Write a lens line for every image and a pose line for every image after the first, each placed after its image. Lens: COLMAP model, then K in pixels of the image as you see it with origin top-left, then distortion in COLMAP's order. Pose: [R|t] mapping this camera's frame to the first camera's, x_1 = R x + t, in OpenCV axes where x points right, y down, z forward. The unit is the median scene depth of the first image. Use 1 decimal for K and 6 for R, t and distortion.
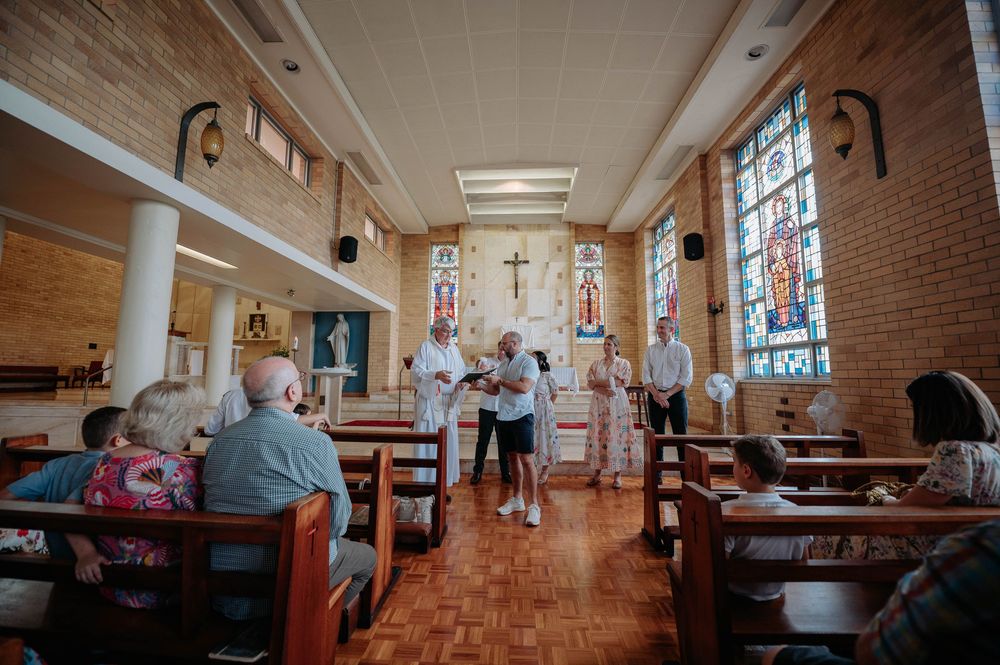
lens RADIAL K [[399.8, 0, 494.6], [0, 399.8, 329.6], [0, 0, 1]] dist [-0.010024, -0.001021]
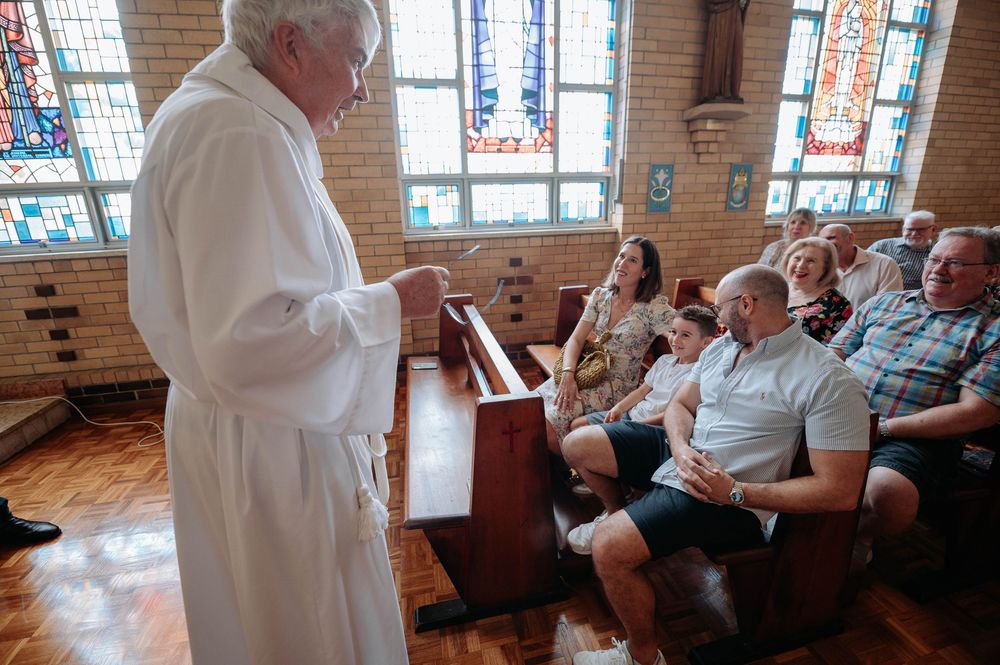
lens RADIAL K [[399.8, 0, 498.4], [0, 399.8, 331.2], [0, 0, 1]] dist [-0.010024, -0.001021]
pose [[-0.260819, -0.237397, 0.935744, 0.025355], [-0.074543, 0.971352, 0.225653, 0.063187], [-0.962505, -0.010899, -0.271044, 0.542373]]
